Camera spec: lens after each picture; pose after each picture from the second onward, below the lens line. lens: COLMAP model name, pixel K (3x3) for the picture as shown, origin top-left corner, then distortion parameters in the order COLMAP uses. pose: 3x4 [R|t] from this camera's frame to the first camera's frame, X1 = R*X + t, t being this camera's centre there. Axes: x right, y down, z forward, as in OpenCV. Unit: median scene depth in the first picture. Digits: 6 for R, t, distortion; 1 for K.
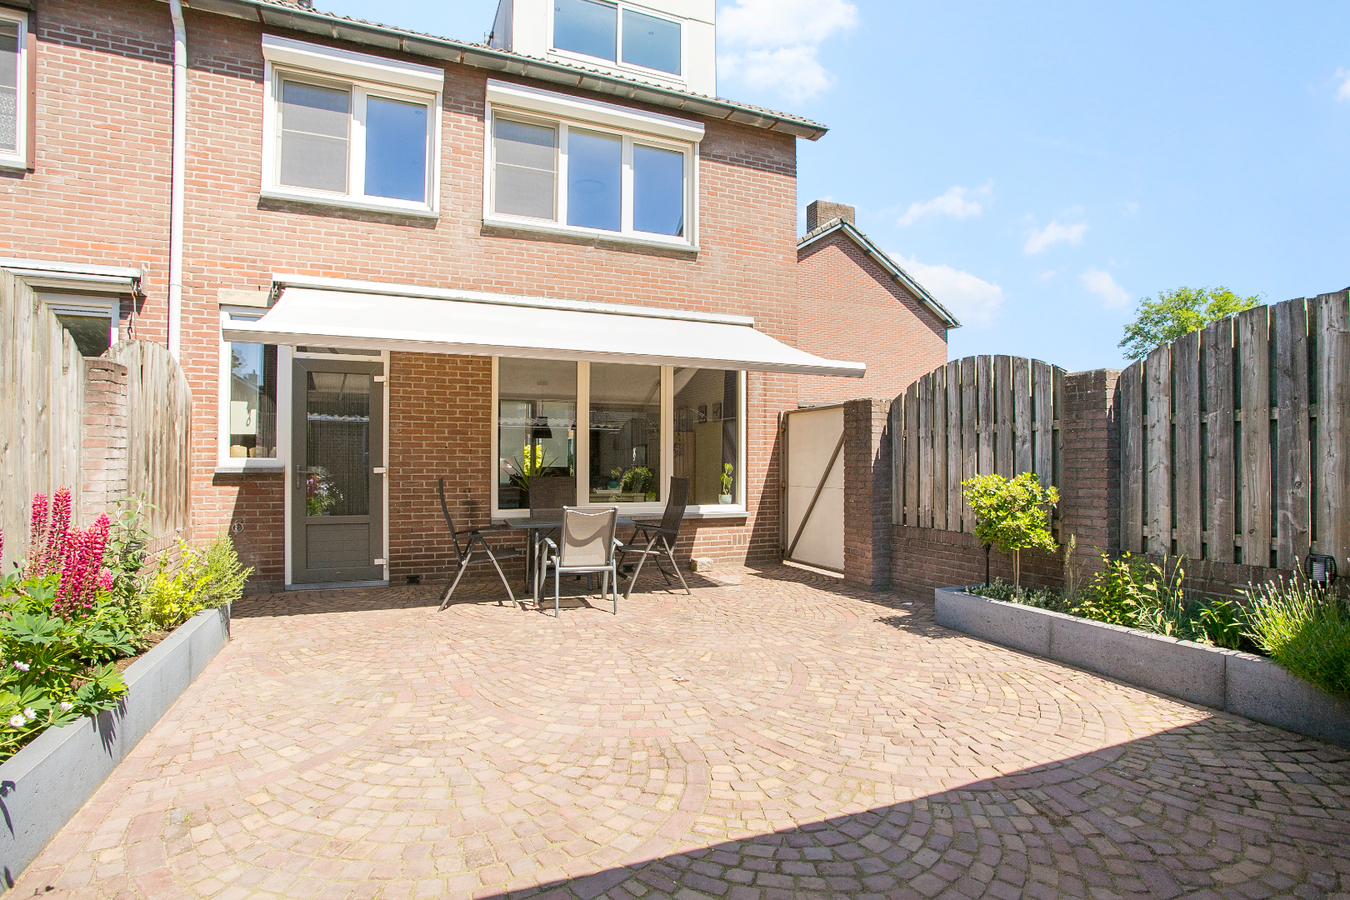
lens RADIAL K [[678.5, 0, 678.4], [0, 678.5, 457.6], [0, 0, 1]] dist [-0.073403, 0.034746]
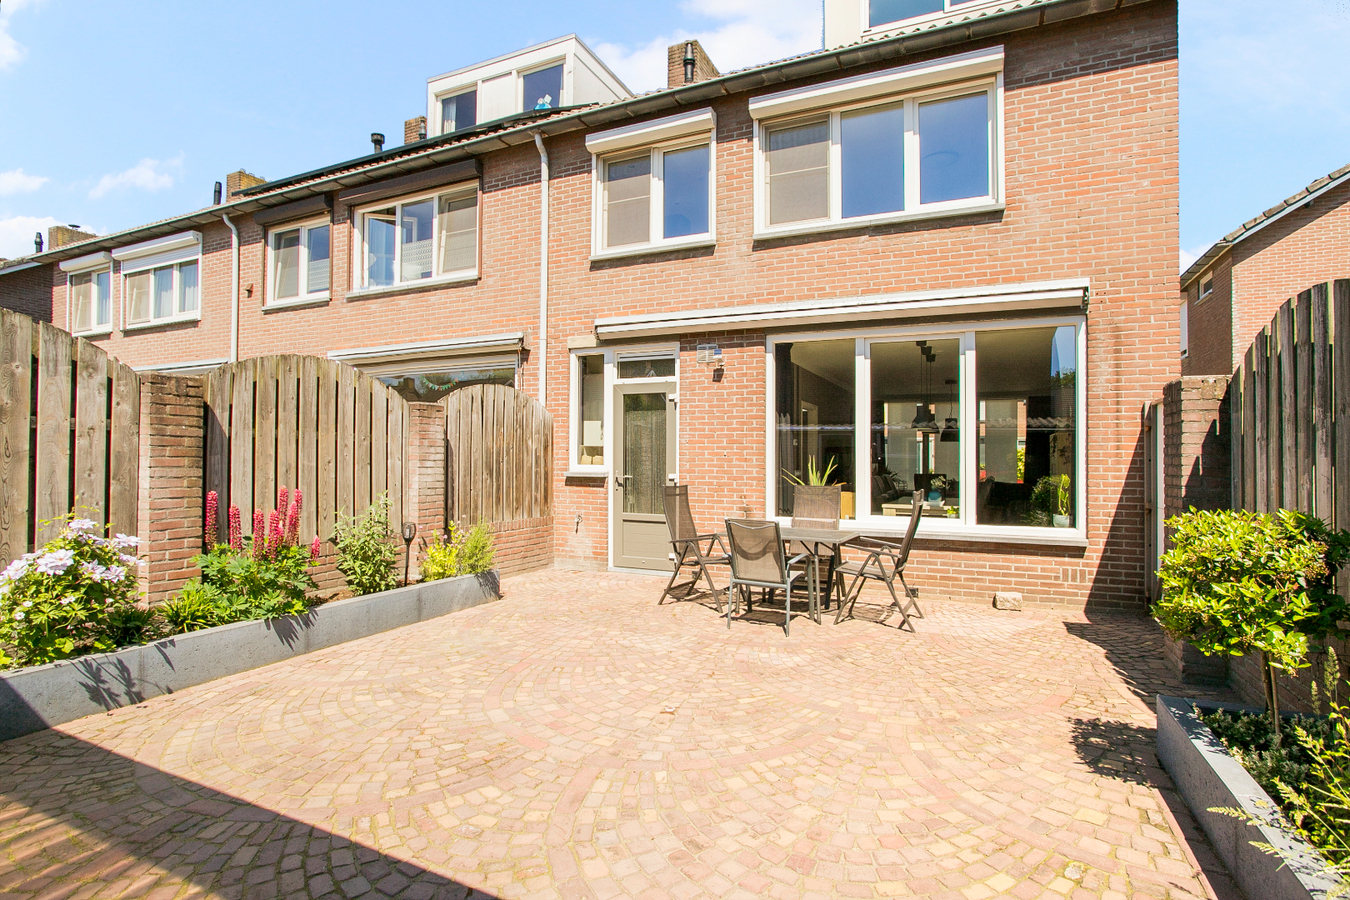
lens RADIAL K [[671.4, 0, 687.0], [0, 671.4, 461.9], [0, 0, 1]] dist [-0.065464, 0.033755]
pose [[0.682331, 0.005246, -0.731025, 0.459057], [-0.000495, 0.999977, 0.006715, -0.014462], [0.731043, -0.004220, 0.682318, 0.257202]]
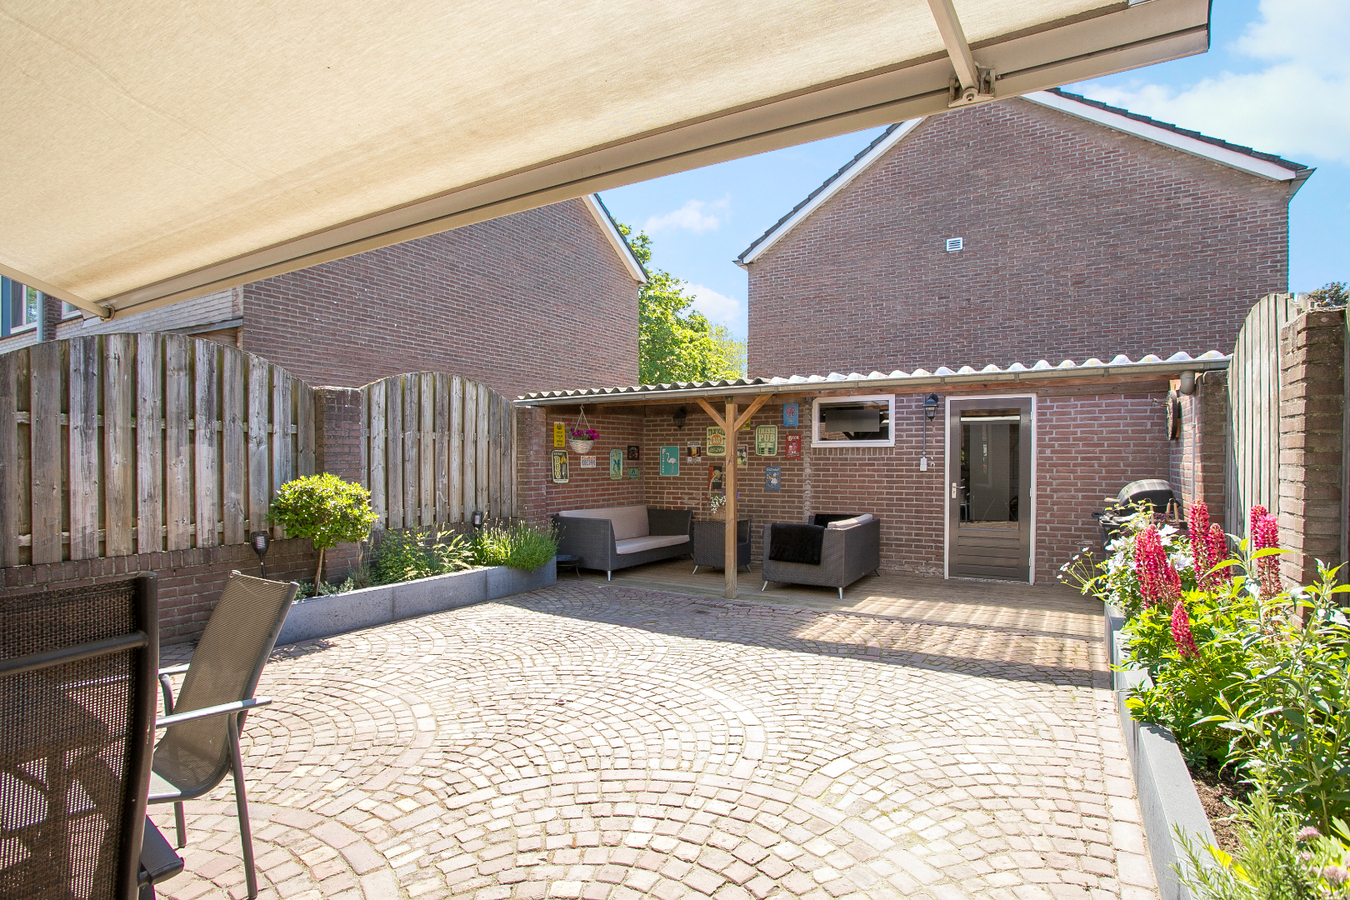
lens RADIAL K [[678.5, 0, 678.4], [0, 678.5, 457.6], [0, 0, 1]] dist [-0.073403, 0.034746]
pose [[-0.588850, 0.002328, 0.808239, -0.562701], [-0.010276, 0.999893, -0.010367, 0.001307], [-0.808177, -0.014410, -0.588763, 0.947982]]
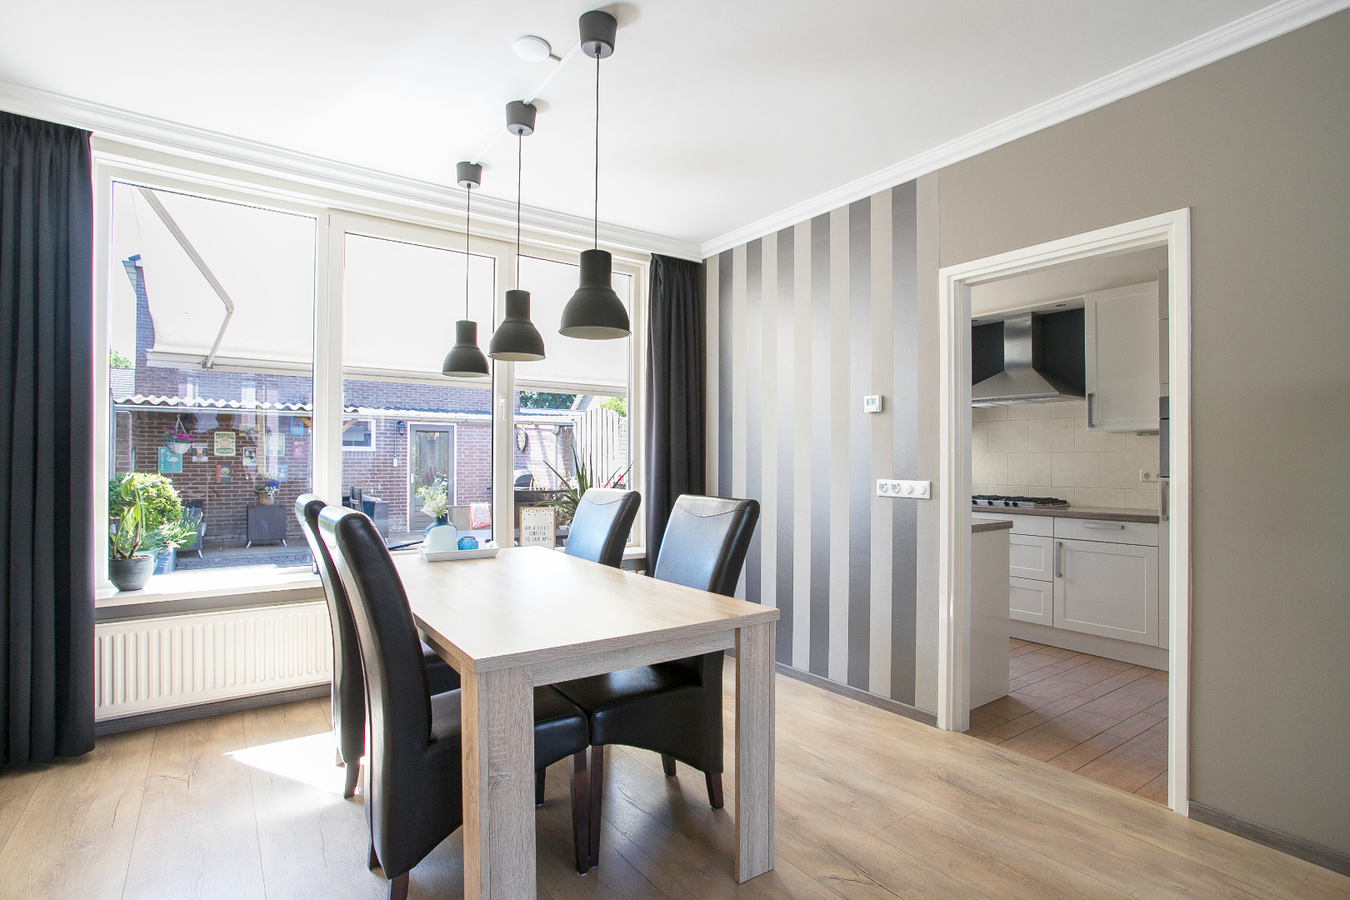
lens RADIAL K [[678.5, 0, 678.4], [0, 678.5, 457.6], [0, 0, 1]] dist [-0.073403, 0.034746]
pose [[-0.976652, -0.006077, -0.214744, -0.207195], [-0.003011, 0.999889, -0.014606, 0.008362], [0.214809, -0.013618, -0.976561, 2.016180]]
